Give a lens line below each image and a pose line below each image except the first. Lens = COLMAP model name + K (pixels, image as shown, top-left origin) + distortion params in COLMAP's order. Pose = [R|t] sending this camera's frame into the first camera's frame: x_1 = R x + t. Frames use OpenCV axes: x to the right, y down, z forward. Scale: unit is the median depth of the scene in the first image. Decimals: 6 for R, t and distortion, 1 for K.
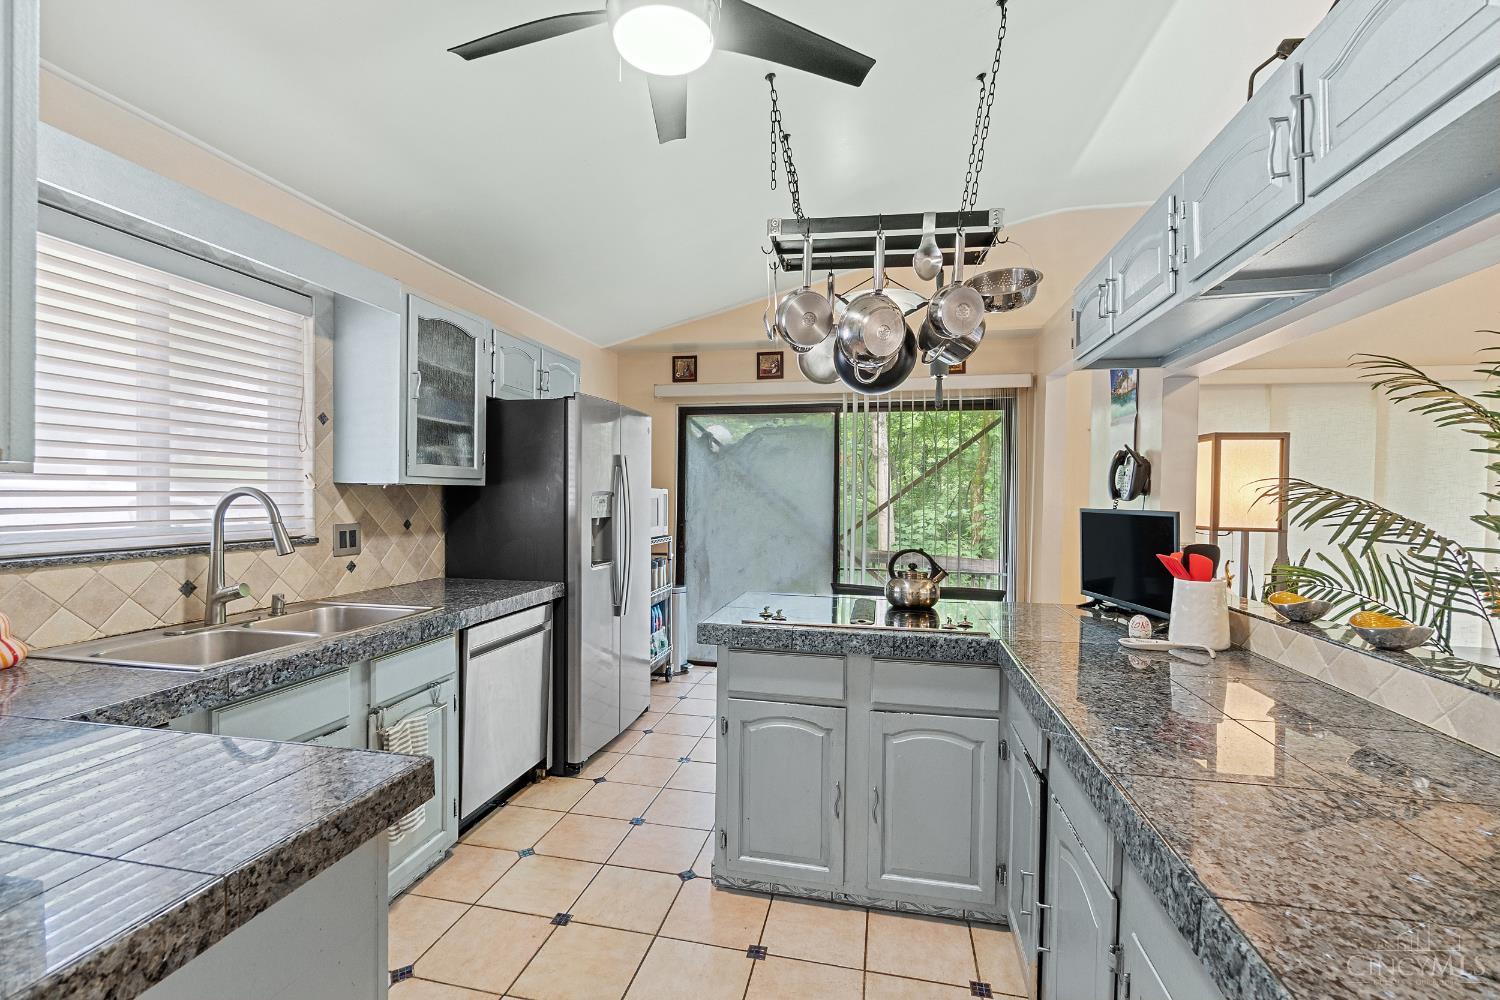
lens RADIAL K [[650.8, 0, 742.1], [0, 650.8, 501.2], [0, 0, 1]] dist [-0.002015, -0.000089]
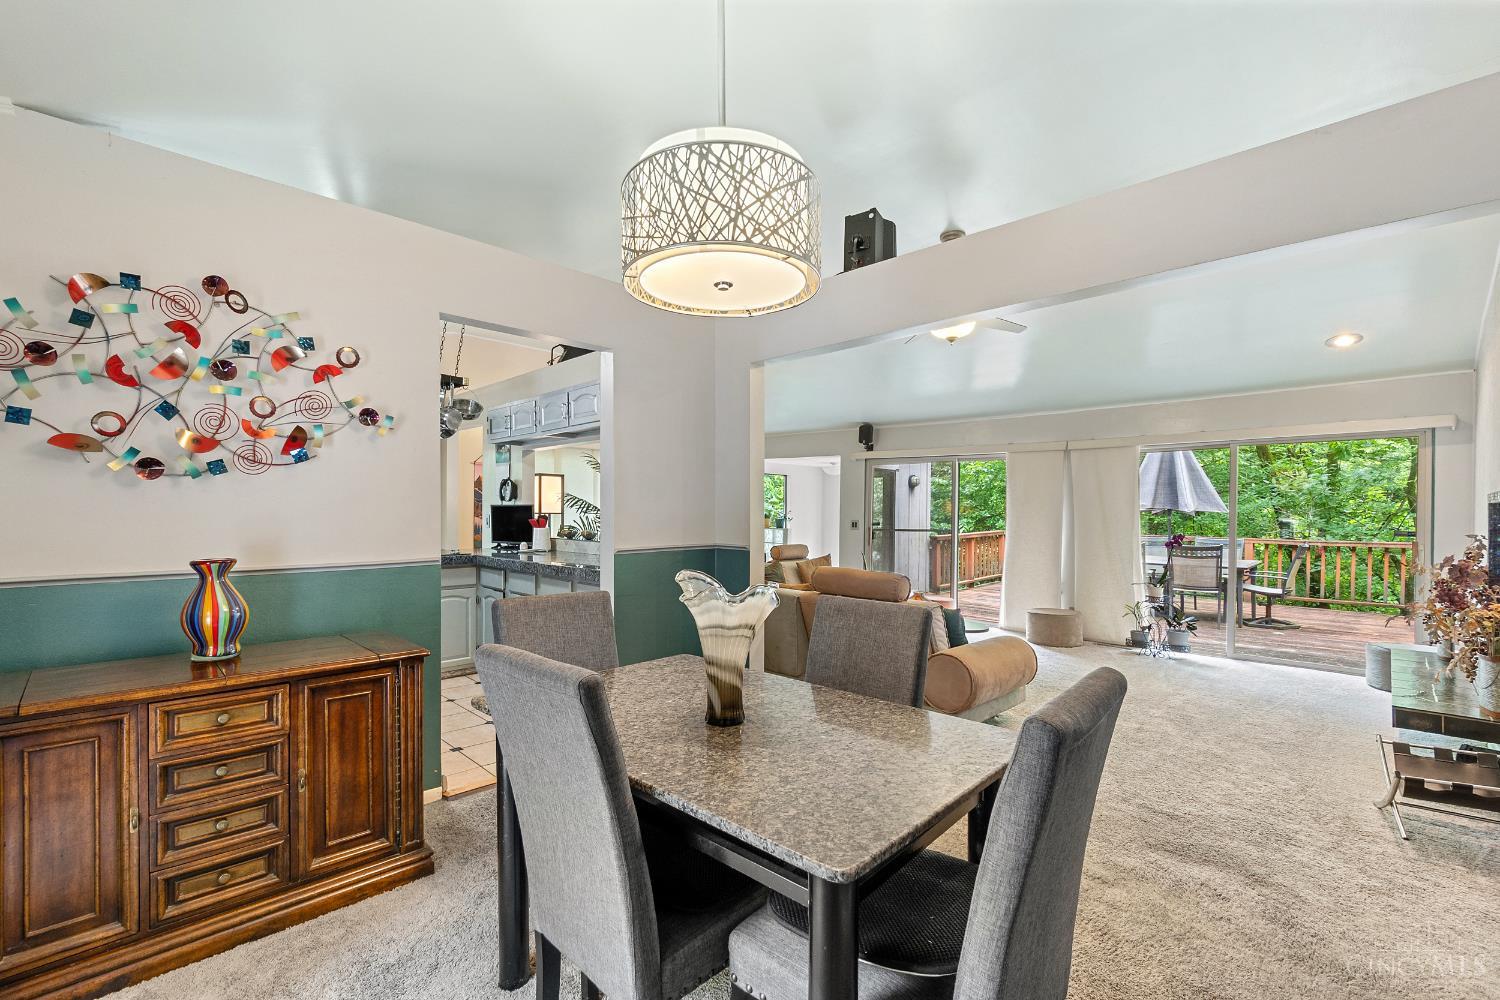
lens RADIAL K [[650.8, 0, 746.8], [0, 650.8, 510.2], [0, 0, 1]] dist [-0.002015, -0.000089]
pose [[0.551798, -0.010053, 0.833917, -0.933507], [0.009020, 0.999941, 0.006086, 0.026493], [-0.833929, 0.004163, 0.551856, -1.053048]]
